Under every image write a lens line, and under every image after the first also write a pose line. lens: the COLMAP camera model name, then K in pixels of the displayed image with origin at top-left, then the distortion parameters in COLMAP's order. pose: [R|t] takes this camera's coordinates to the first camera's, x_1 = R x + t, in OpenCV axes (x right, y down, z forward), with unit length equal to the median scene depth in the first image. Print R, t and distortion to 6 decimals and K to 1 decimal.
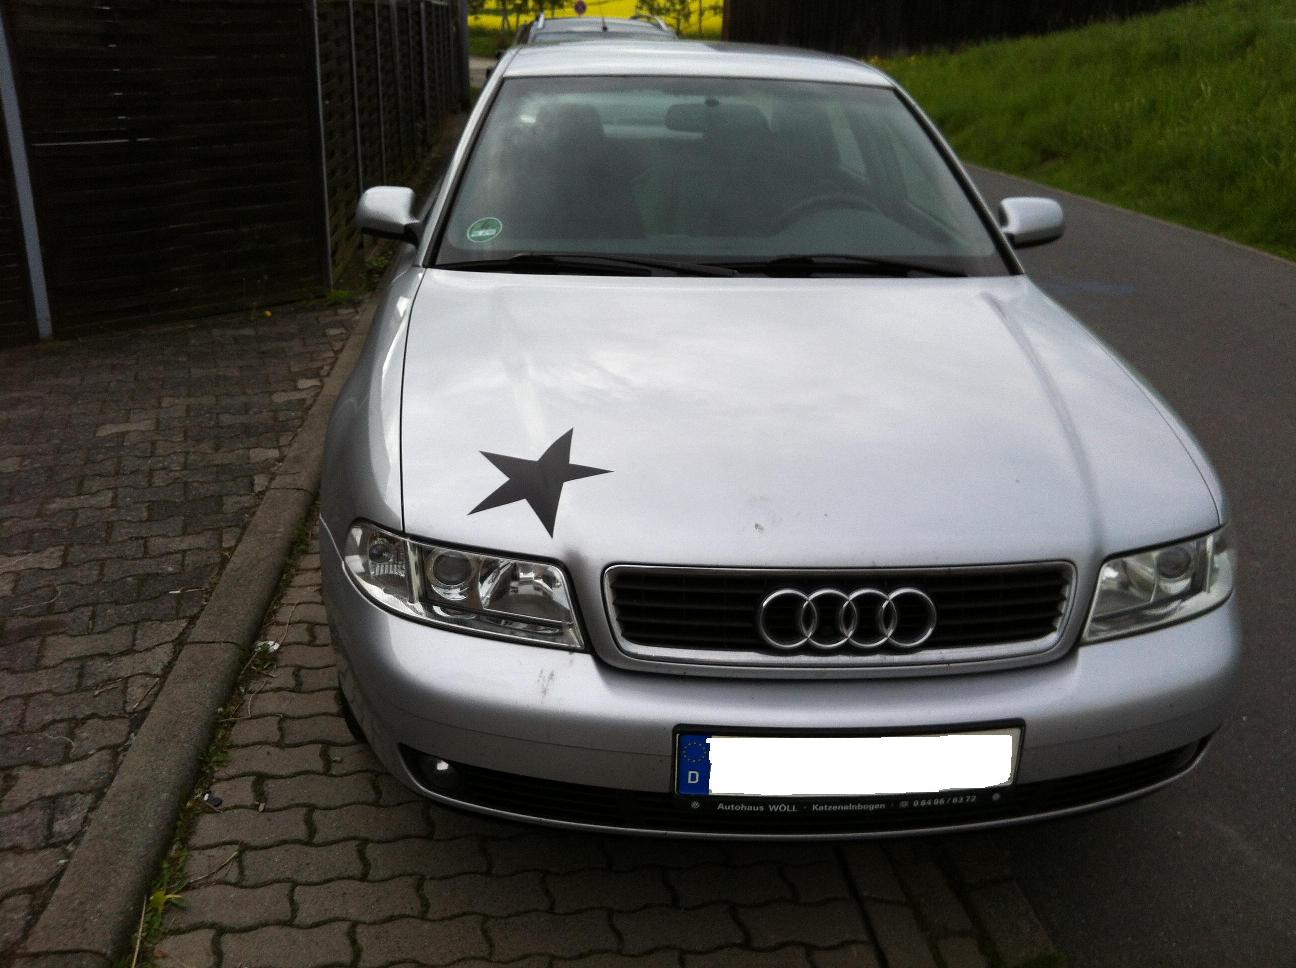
lens RADIAL K [[1187.4, 0, 625.6], [0, 1187.4, 487.8], [0, 0, 1]] dist [0.101851, -0.200997]
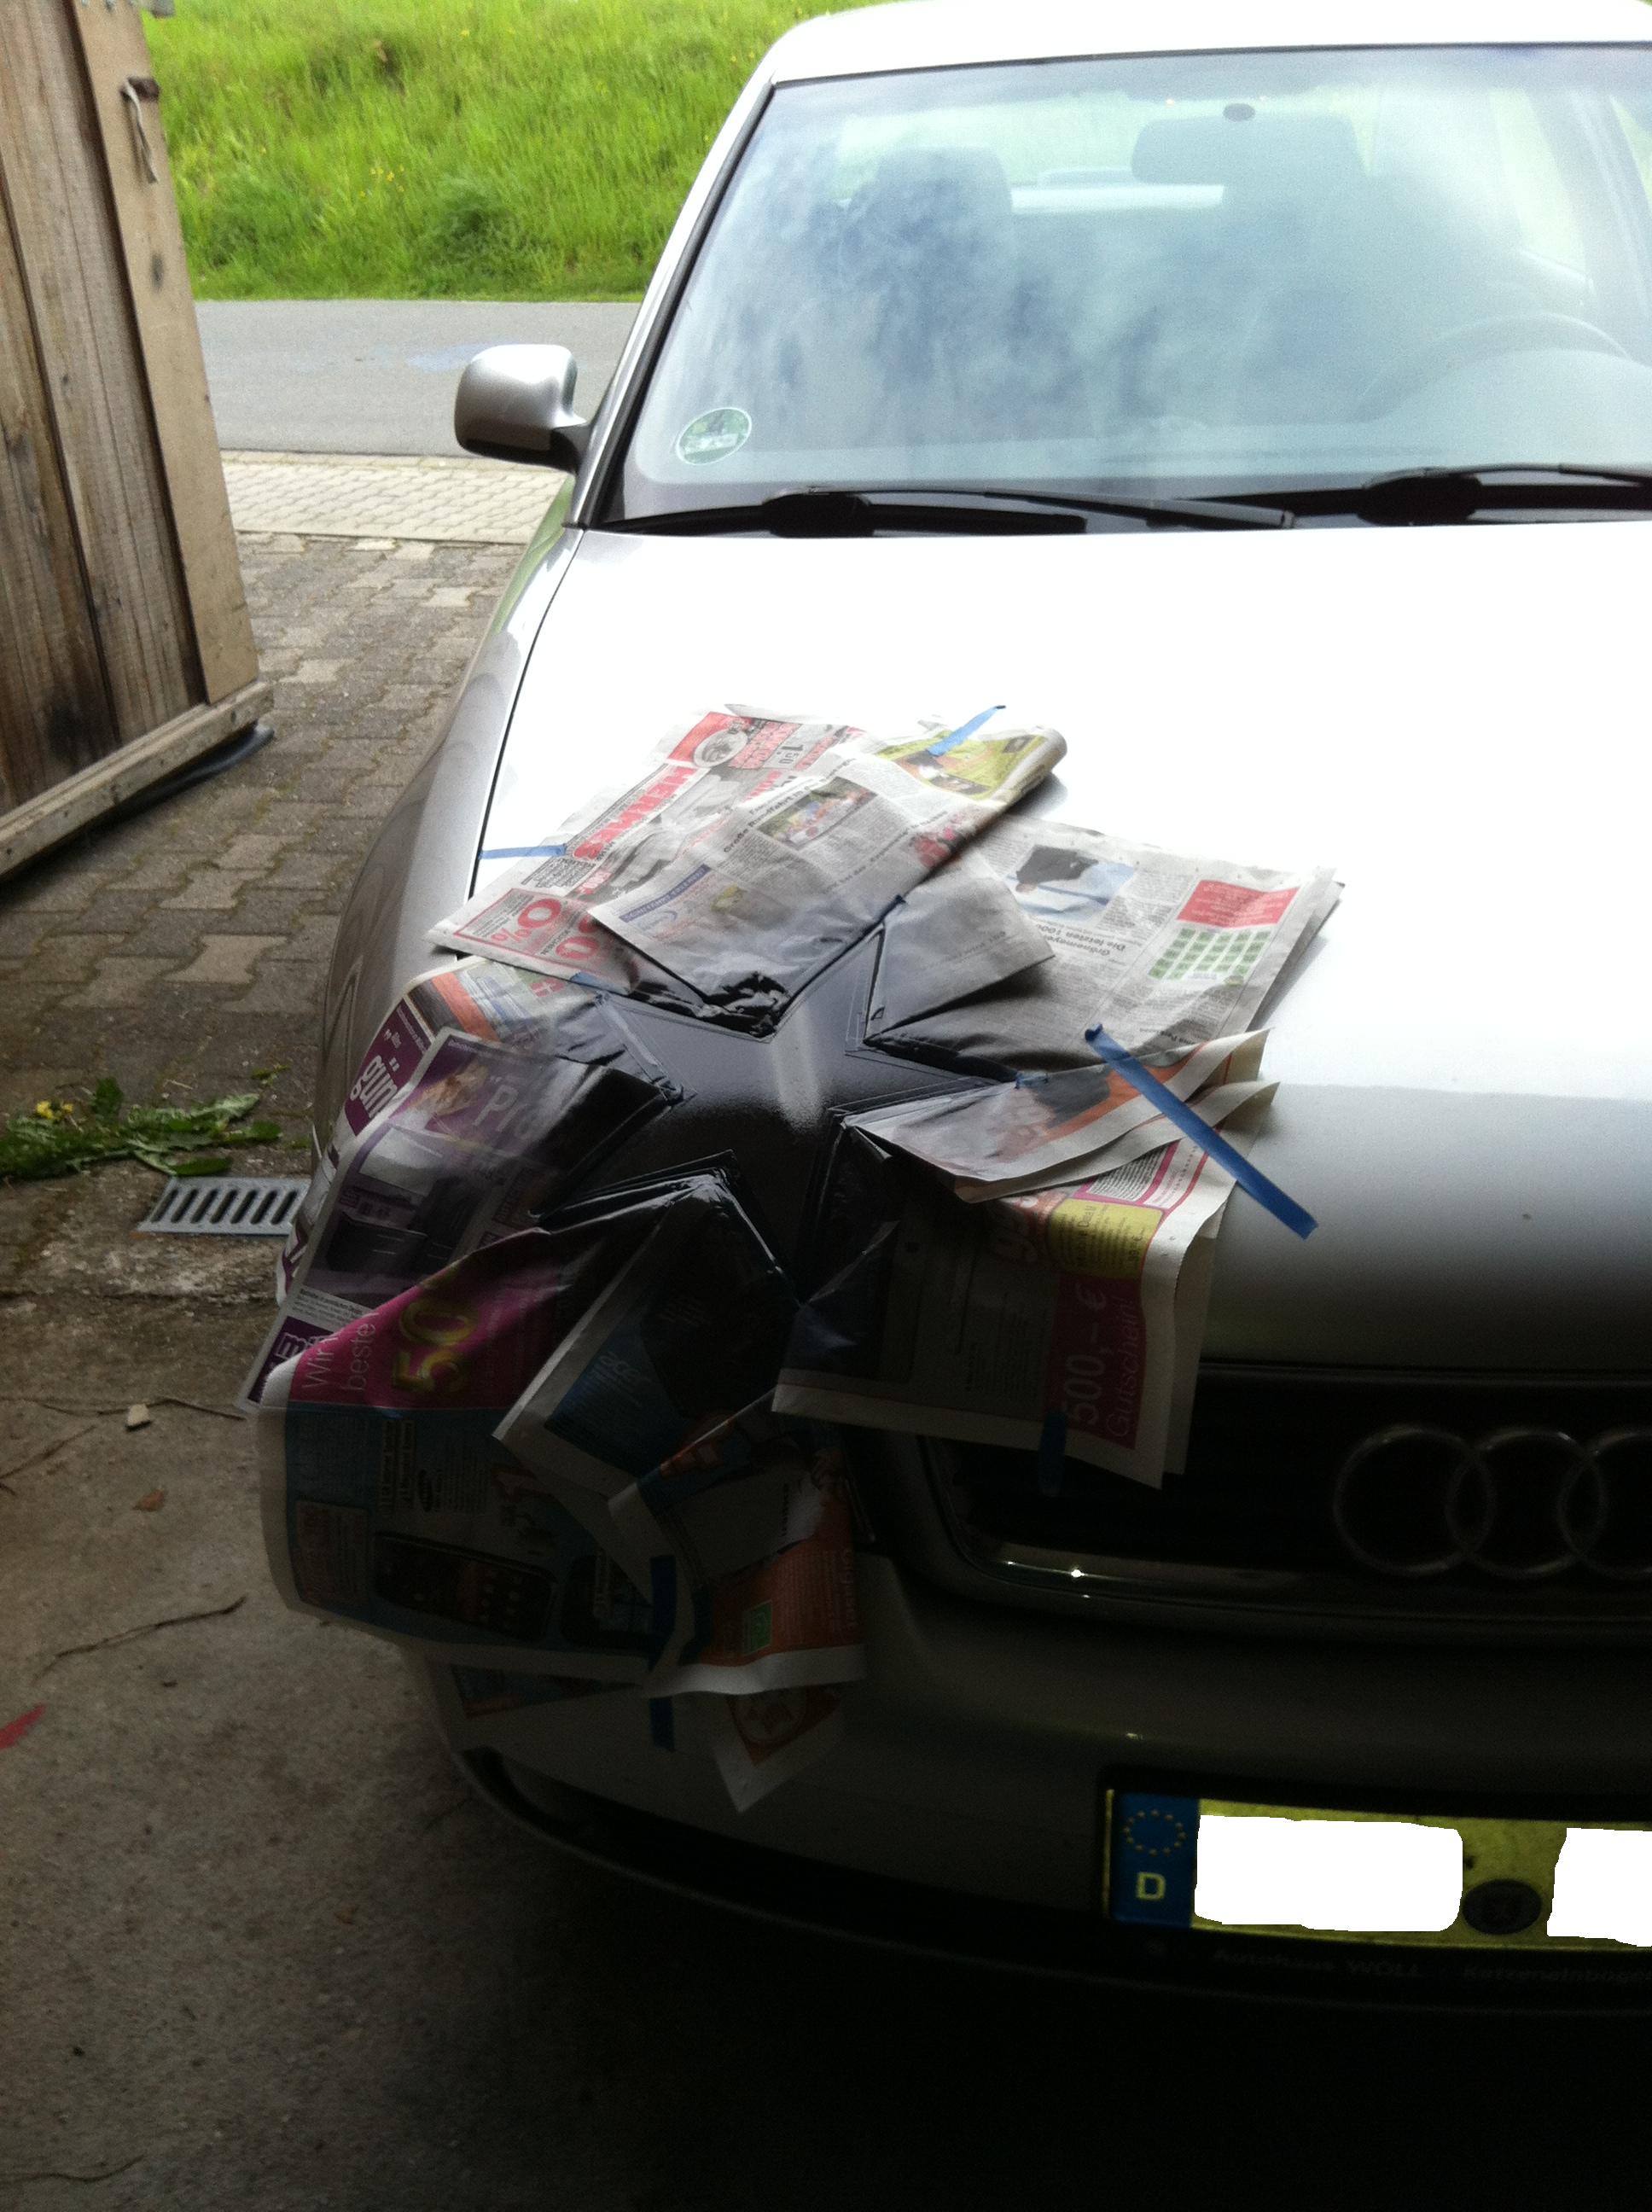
lens RADIAL K [[2026.6, 0, 826.0], [0, 2026.6, 1106.0], [0, 0, 1]] dist [0.101851, -0.200997]
pose [[0.991793, 0.003984, -0.127792, 0.021058], [0.011192, 0.992972, 0.117816, -0.053056], [0.127363, -0.118279, 0.984778, 0.208291]]
